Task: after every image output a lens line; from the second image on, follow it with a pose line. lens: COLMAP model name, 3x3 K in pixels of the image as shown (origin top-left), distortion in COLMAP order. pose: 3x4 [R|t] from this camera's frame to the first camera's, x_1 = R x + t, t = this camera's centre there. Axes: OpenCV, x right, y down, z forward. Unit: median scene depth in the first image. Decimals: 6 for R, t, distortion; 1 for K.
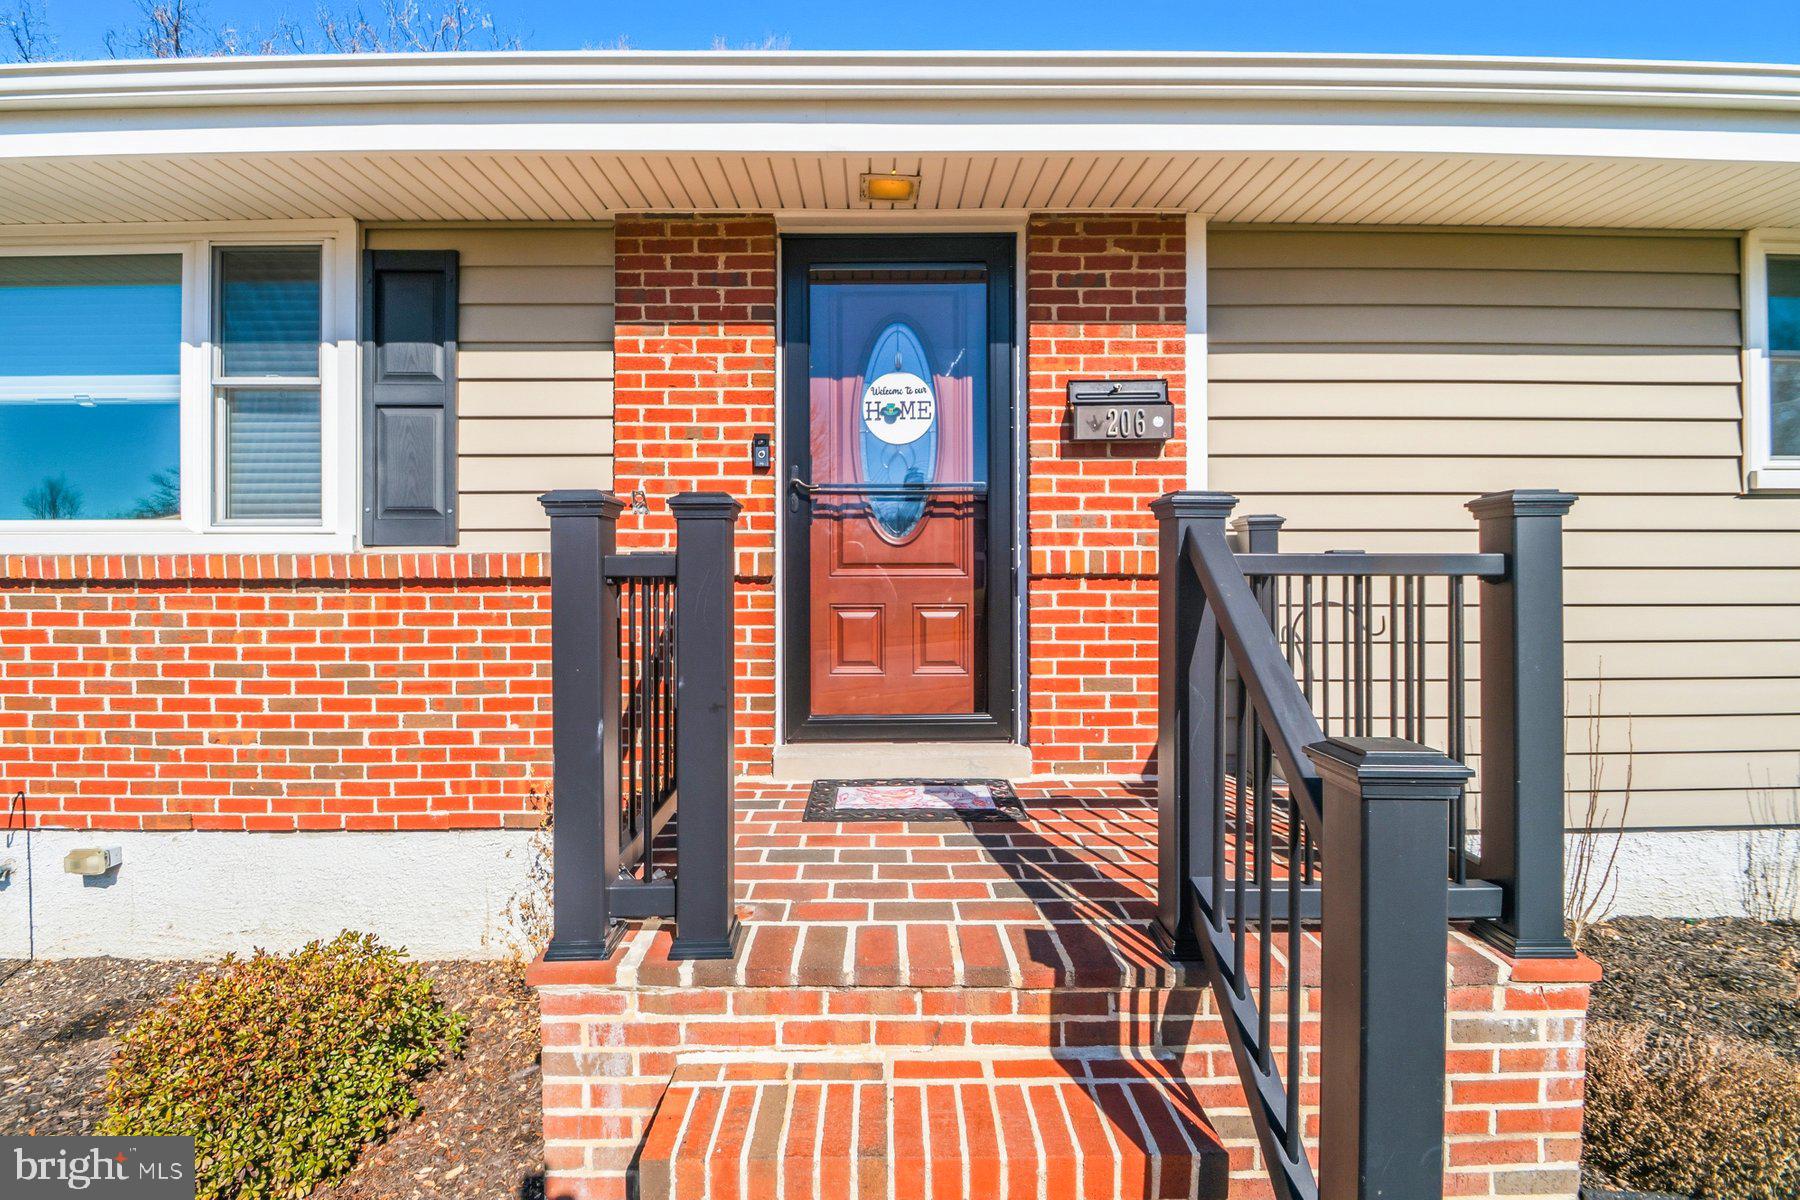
lens RADIAL K [[1176.9, 0, 896.9], [0, 1176.9, 592.2], [0, 0, 1]] dist [-0.005443, -0.006480]
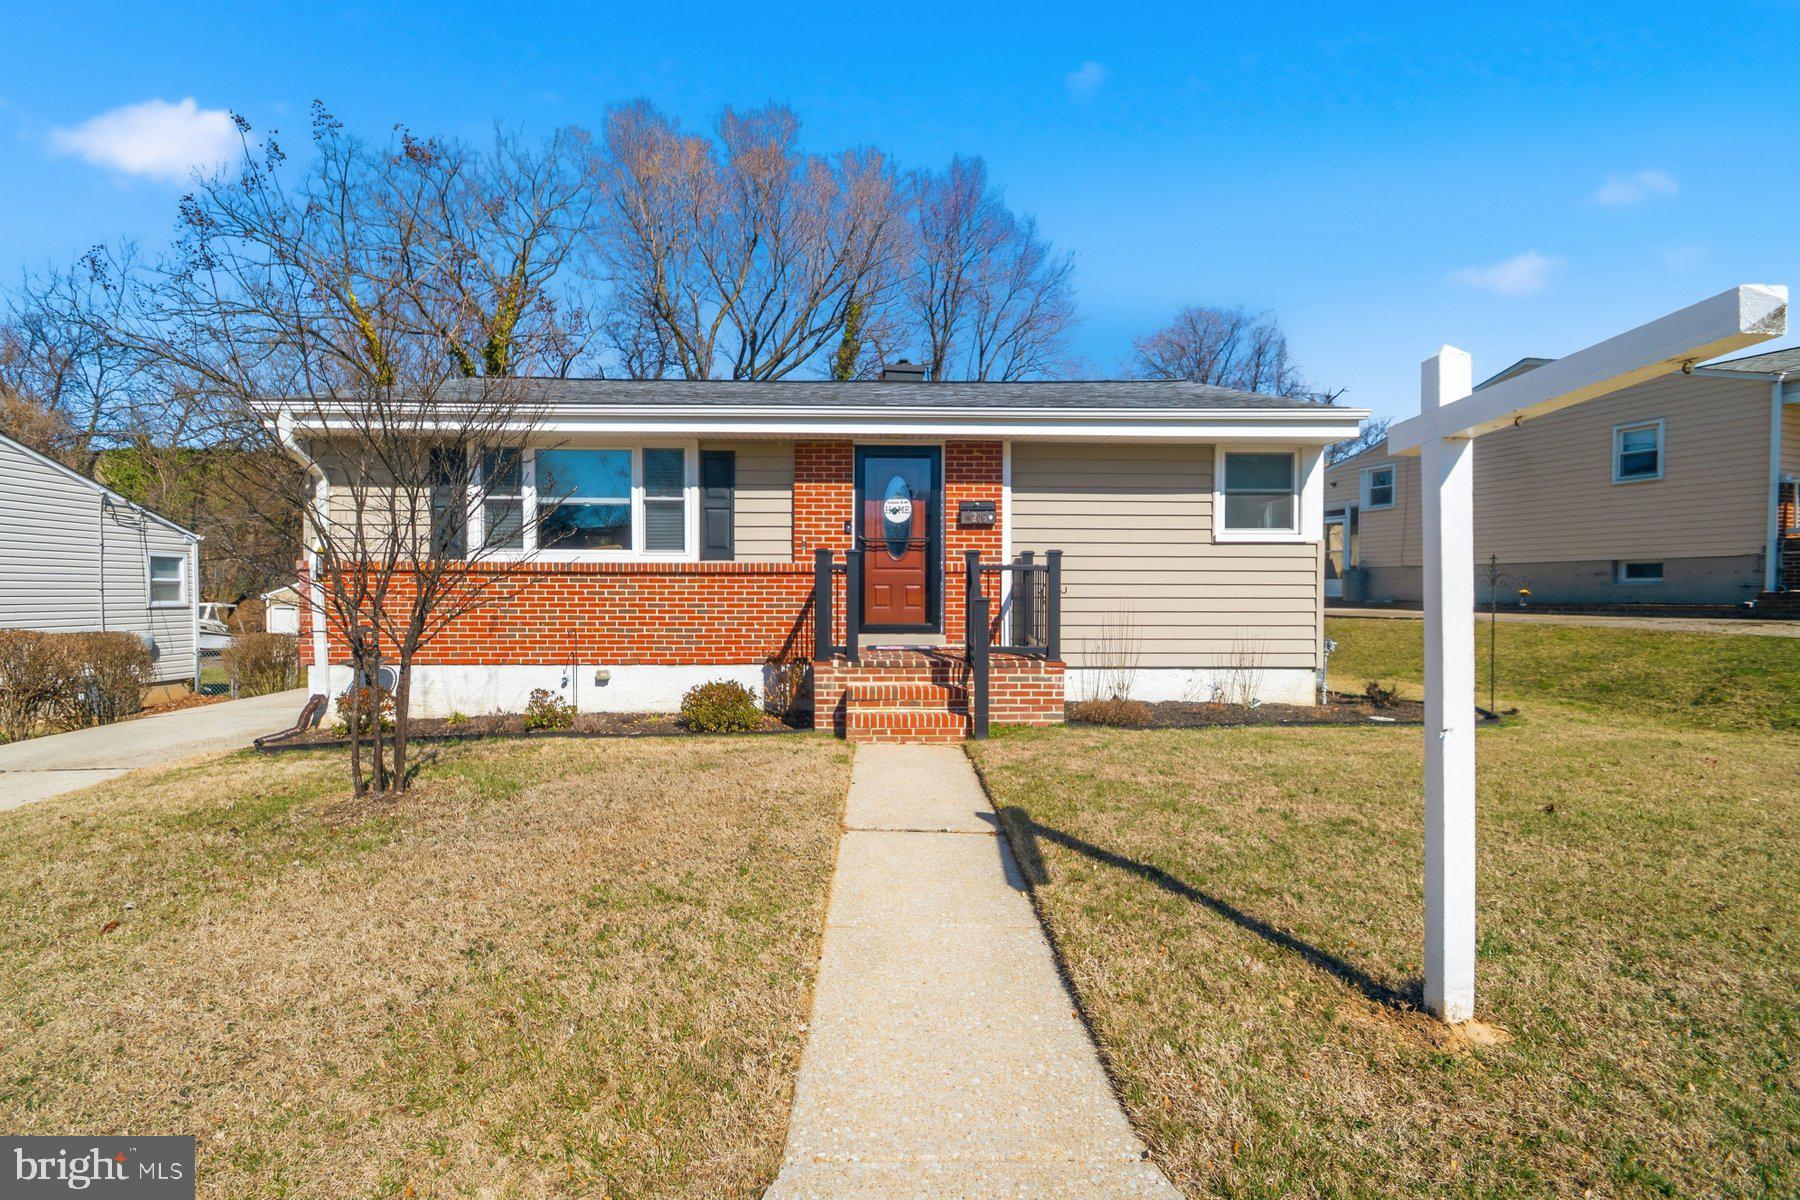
lens RADIAL K [[782.3, 0, 906.8], [0, 782.3, 601.0], [0, 0, 1]] dist [0.000901, -0.004697]
pose [[0.999751, 0.004036, 0.021953, -0.016821], [-0.004410, 0.999845, 0.017028, 0.022333], [-0.021881, -0.017121, 0.999614, -0.827284]]
